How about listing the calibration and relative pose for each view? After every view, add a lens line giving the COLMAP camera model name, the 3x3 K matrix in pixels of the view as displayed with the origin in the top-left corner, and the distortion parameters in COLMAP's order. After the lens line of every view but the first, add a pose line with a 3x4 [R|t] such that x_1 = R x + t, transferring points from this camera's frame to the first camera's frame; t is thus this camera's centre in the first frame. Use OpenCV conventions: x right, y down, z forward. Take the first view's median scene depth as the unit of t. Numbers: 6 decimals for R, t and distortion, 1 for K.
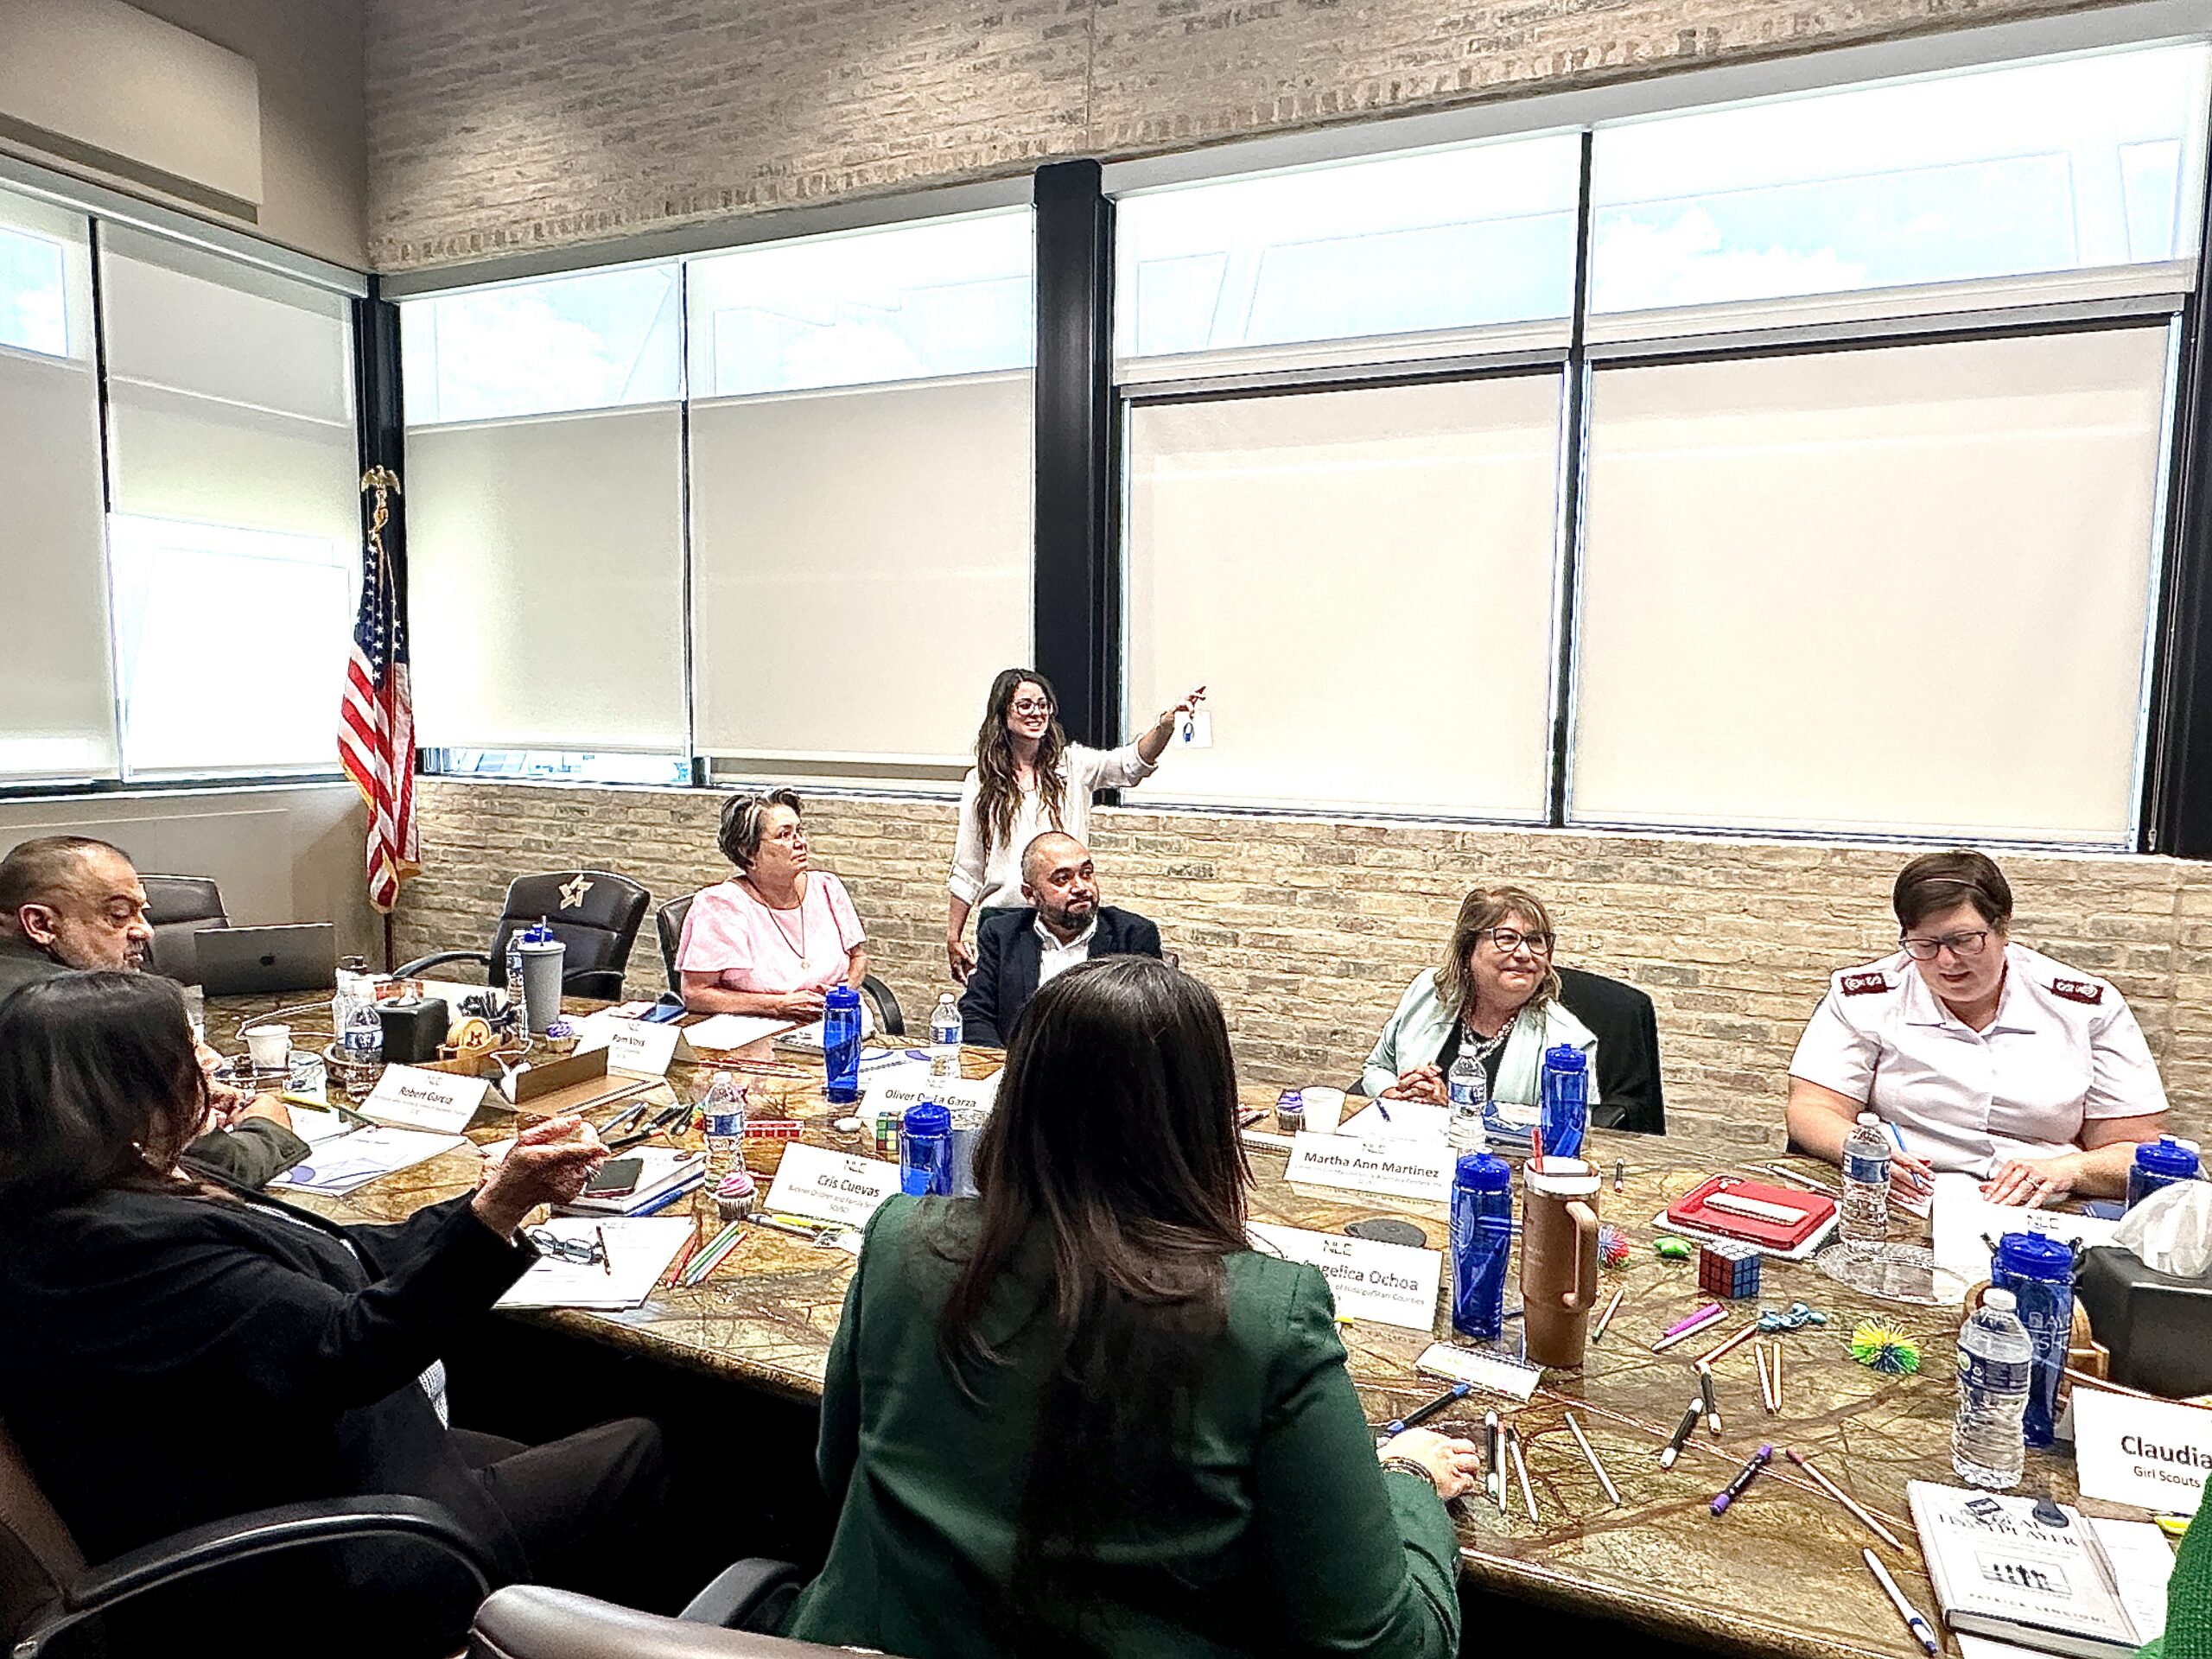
lens RADIAL K [[1312.9, 0, 1109.2], [0, 1312.9, 824.4], [0, 0, 1]] dist [0.002943, 0.000734]
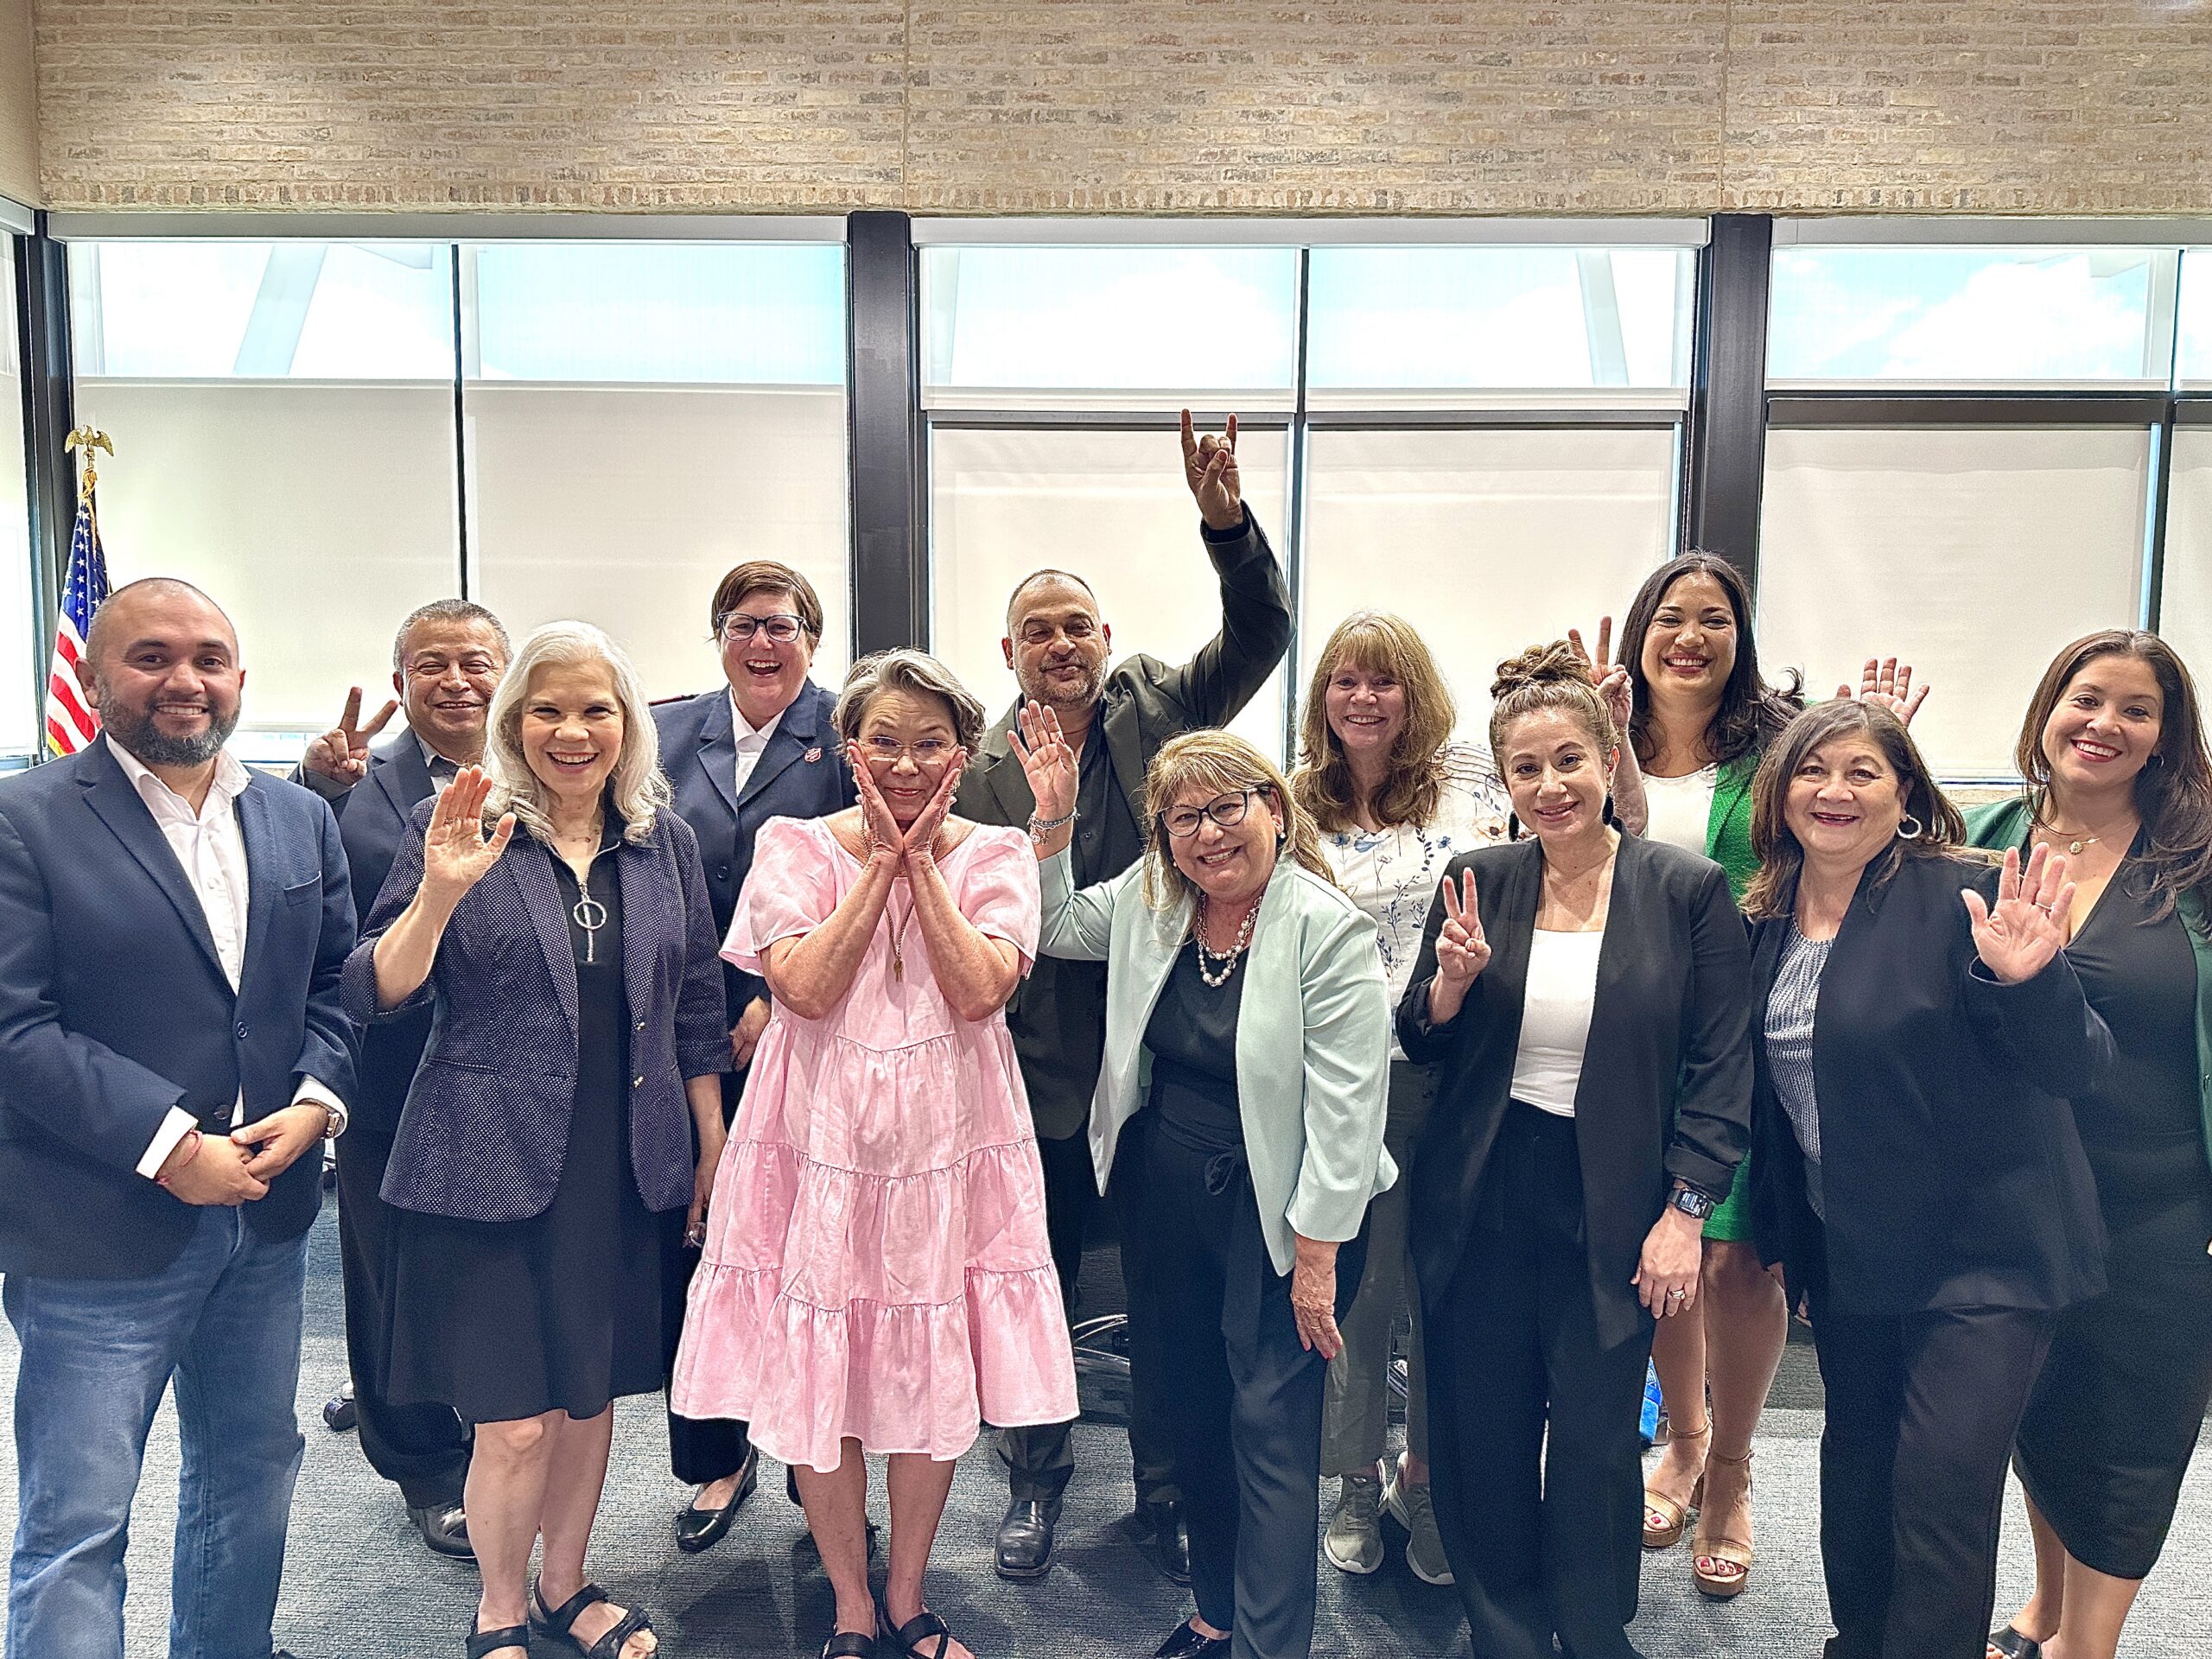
lens RADIAL K [[1546.1, 0, 1106.9], [0, 1546.1, 832.4], [0, 0, 1]] dist [-0.006589, -0.008548]
pose [[0.936255, -0.023201, 0.350554, -0.321414], [0.026242, 0.999648, -0.003926, 0.042297], [-0.350340, 0.012875, 0.936534, -0.304776]]
